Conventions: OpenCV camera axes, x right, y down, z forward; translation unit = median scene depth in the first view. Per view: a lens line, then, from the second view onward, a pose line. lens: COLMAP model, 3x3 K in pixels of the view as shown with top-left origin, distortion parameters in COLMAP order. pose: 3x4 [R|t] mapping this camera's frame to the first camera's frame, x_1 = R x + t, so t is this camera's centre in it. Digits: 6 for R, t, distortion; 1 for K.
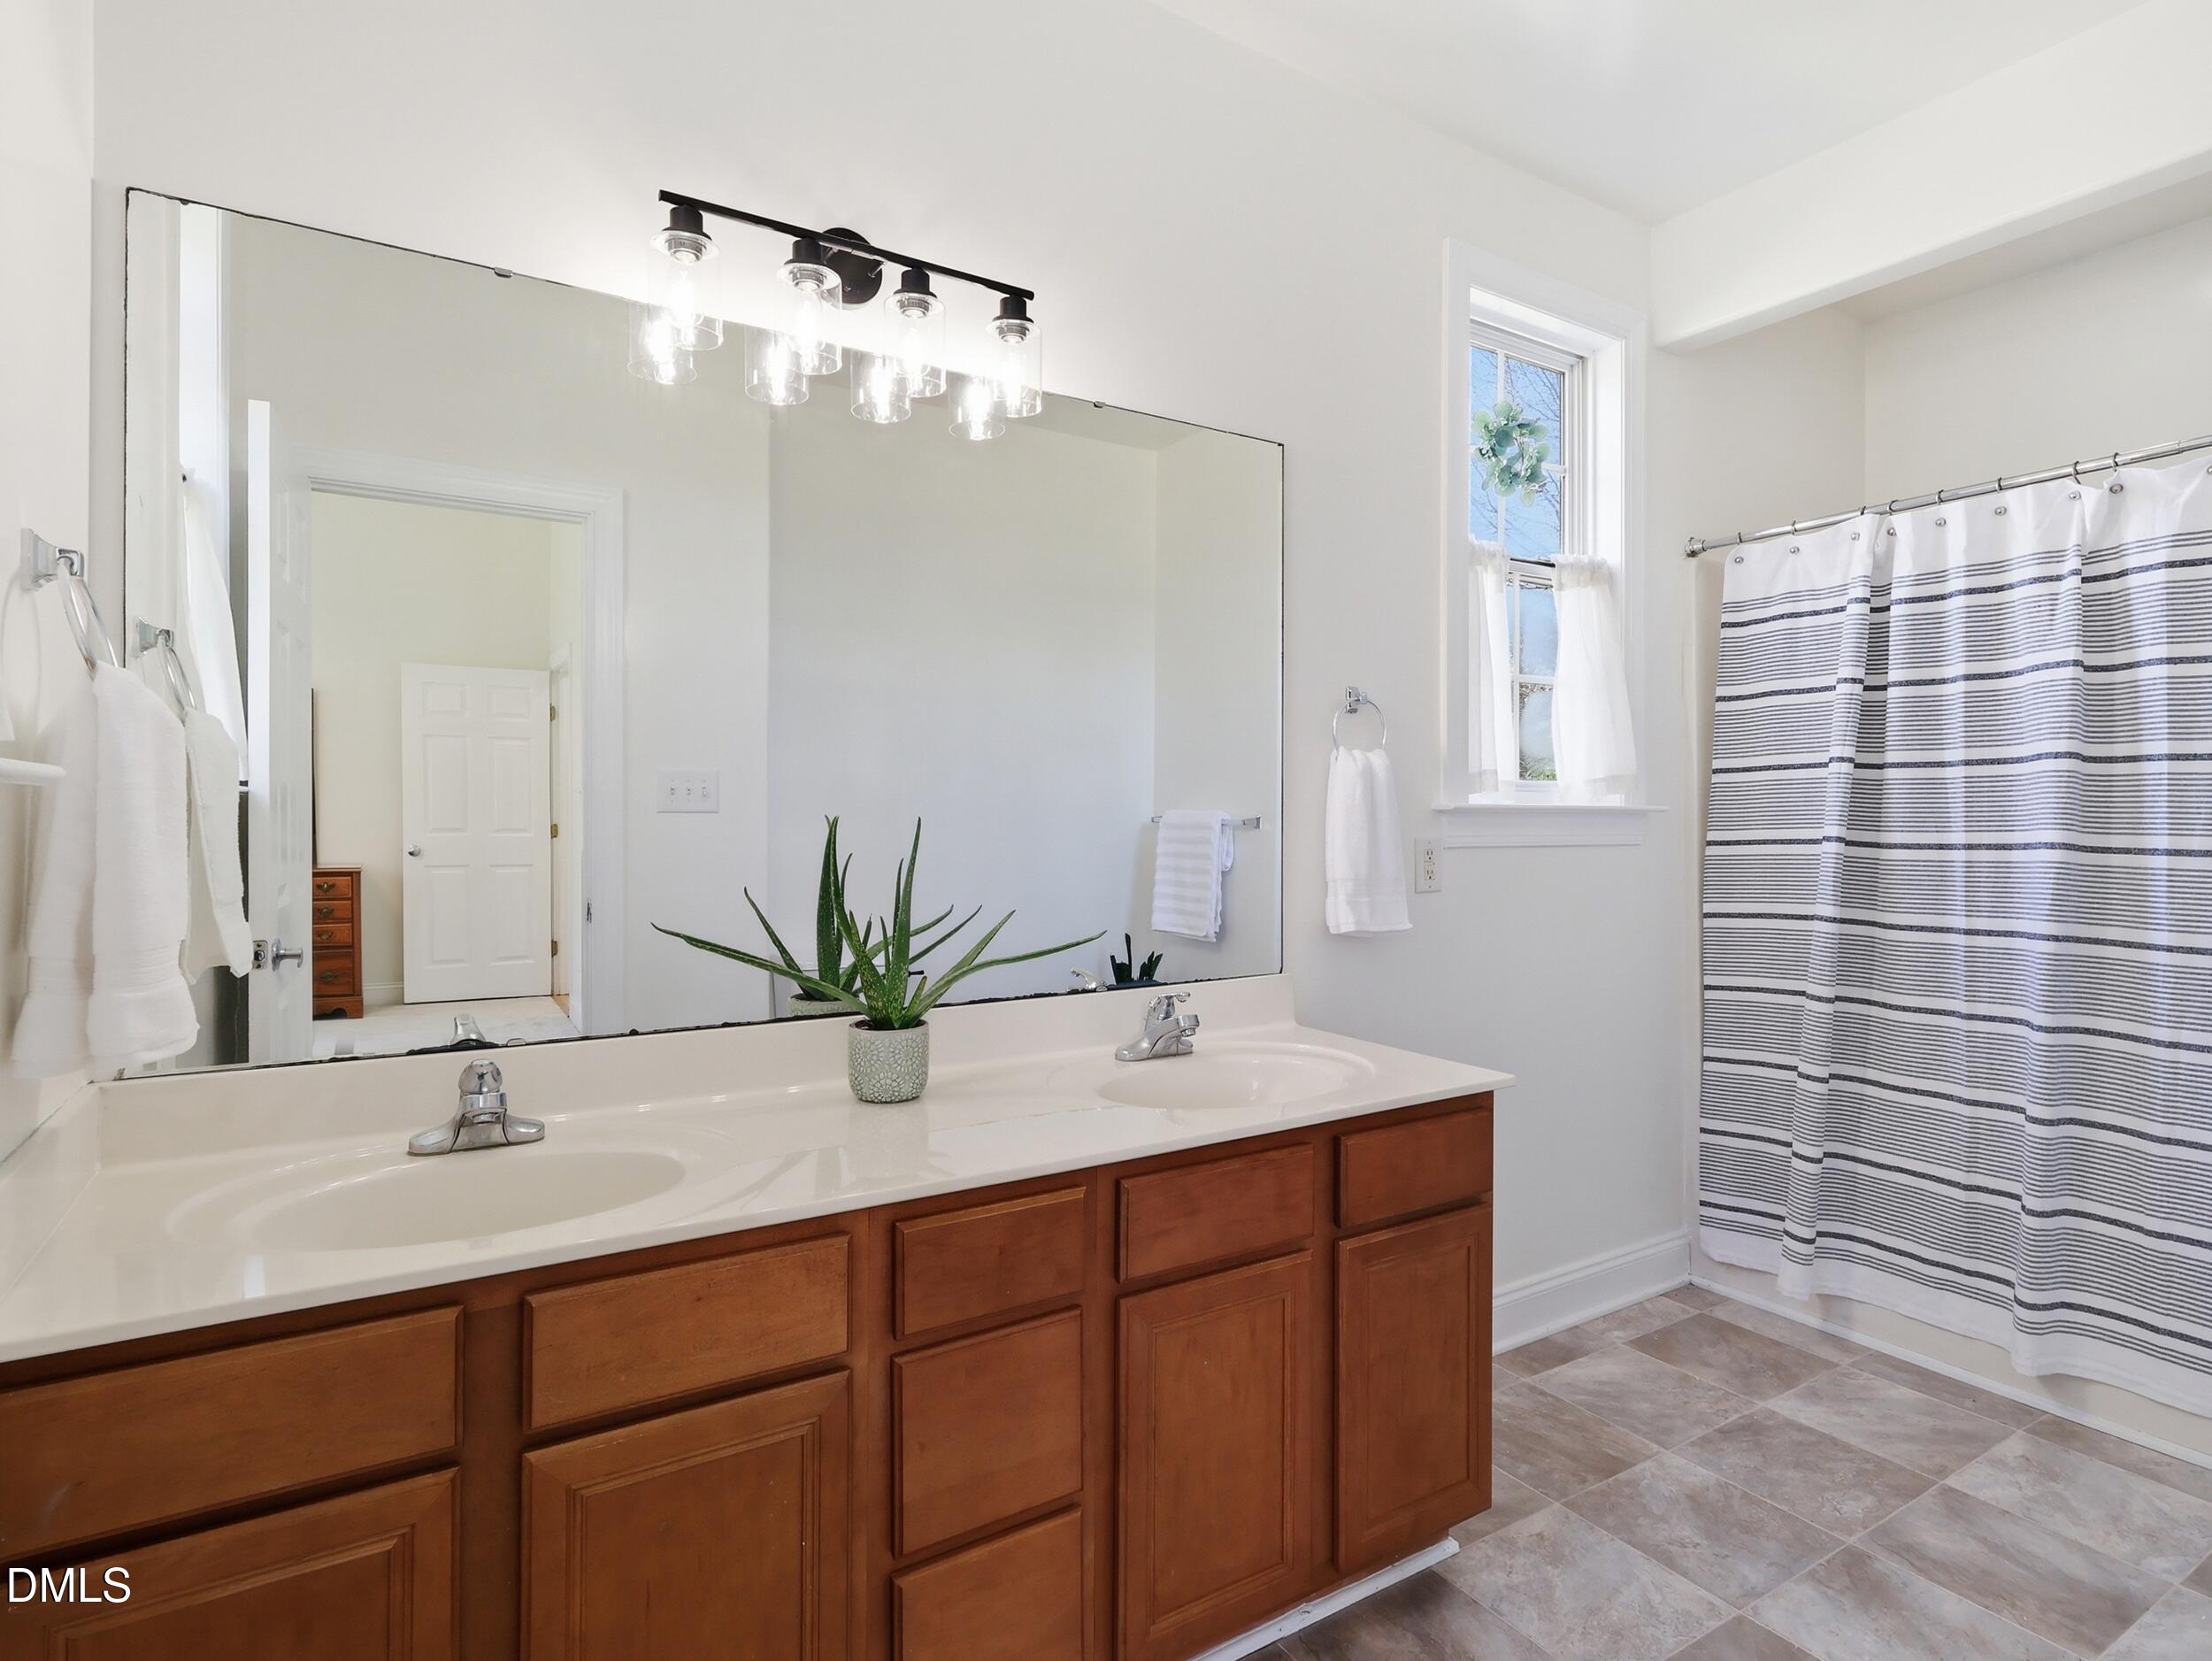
lens RADIAL K [[1170.4, 0, 1106.6], [0, 1170.4, 832.0], [0, 0, 1]] dist [-0.004000, 0.002571]
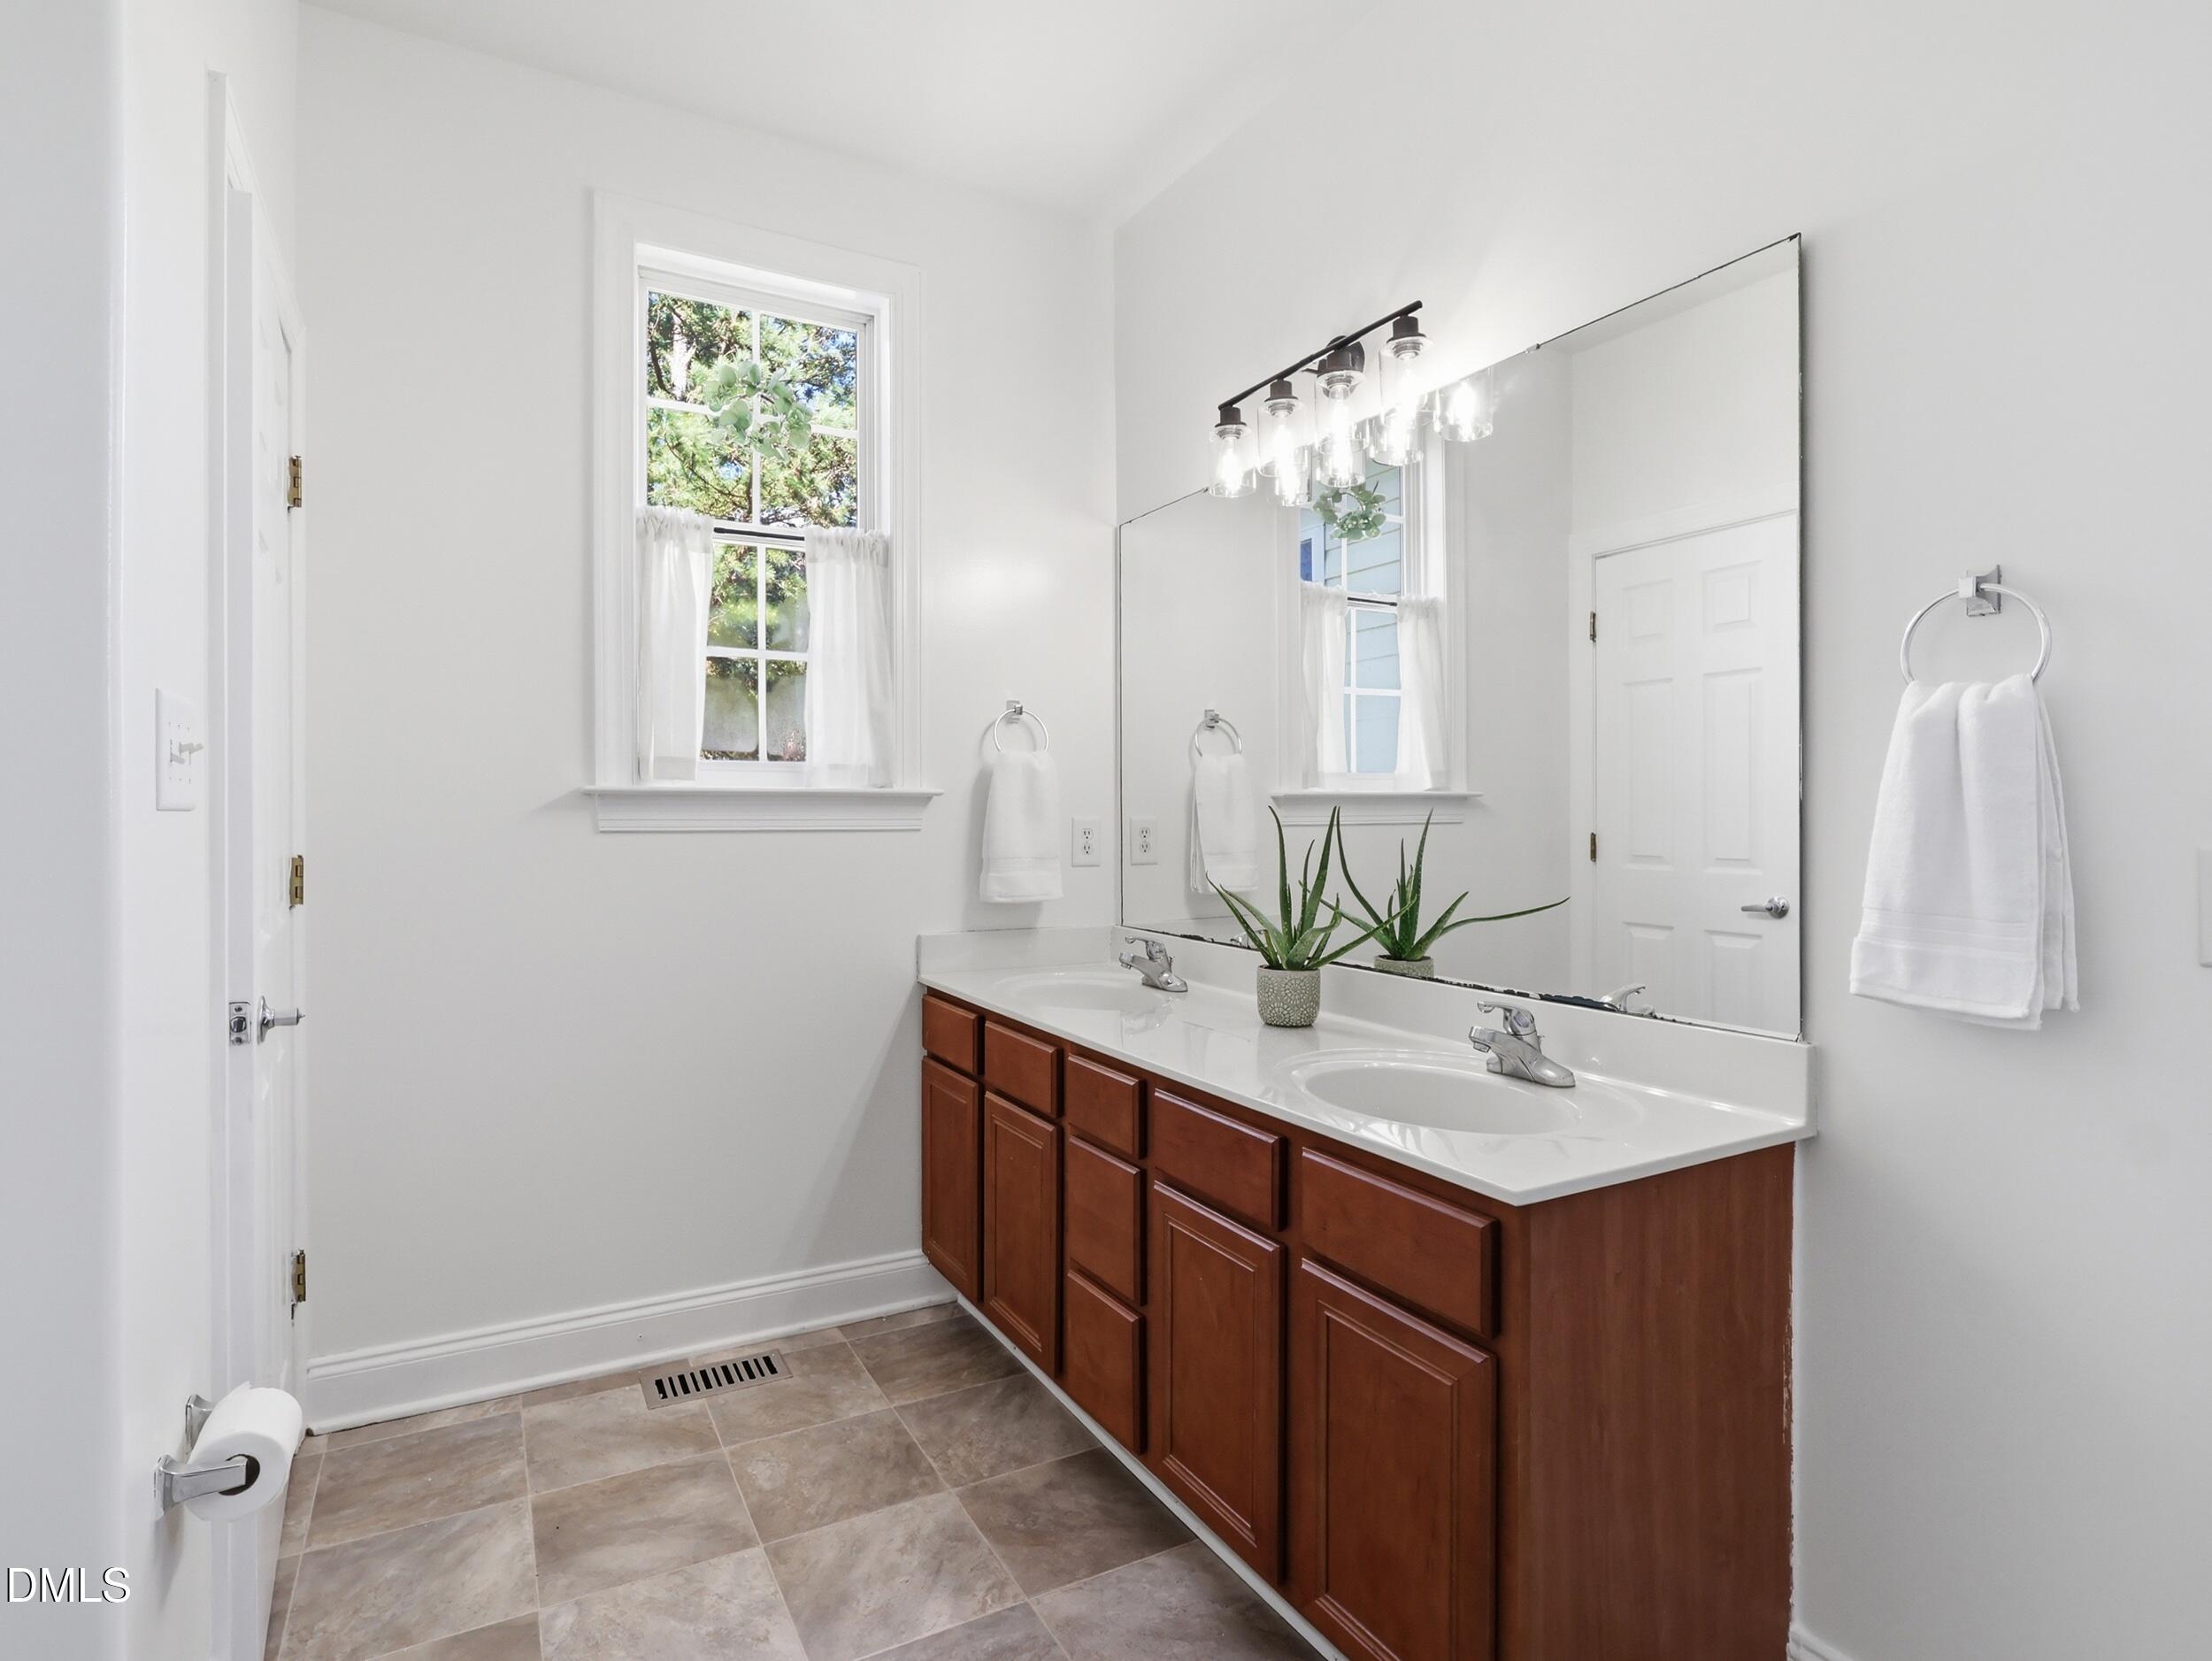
lens RADIAL K [[1170.4, 0, 1108.1], [0, 1170.4, 814.0], [0, 0, 1]] dist [-0.004000, 0.002571]
pose [[-0.061608, -0.002937, -0.998096, 1.714162], [-0.019928, 0.999800, -0.001712, -0.007653], [0.997901, 0.019785, -0.061654, 1.407802]]
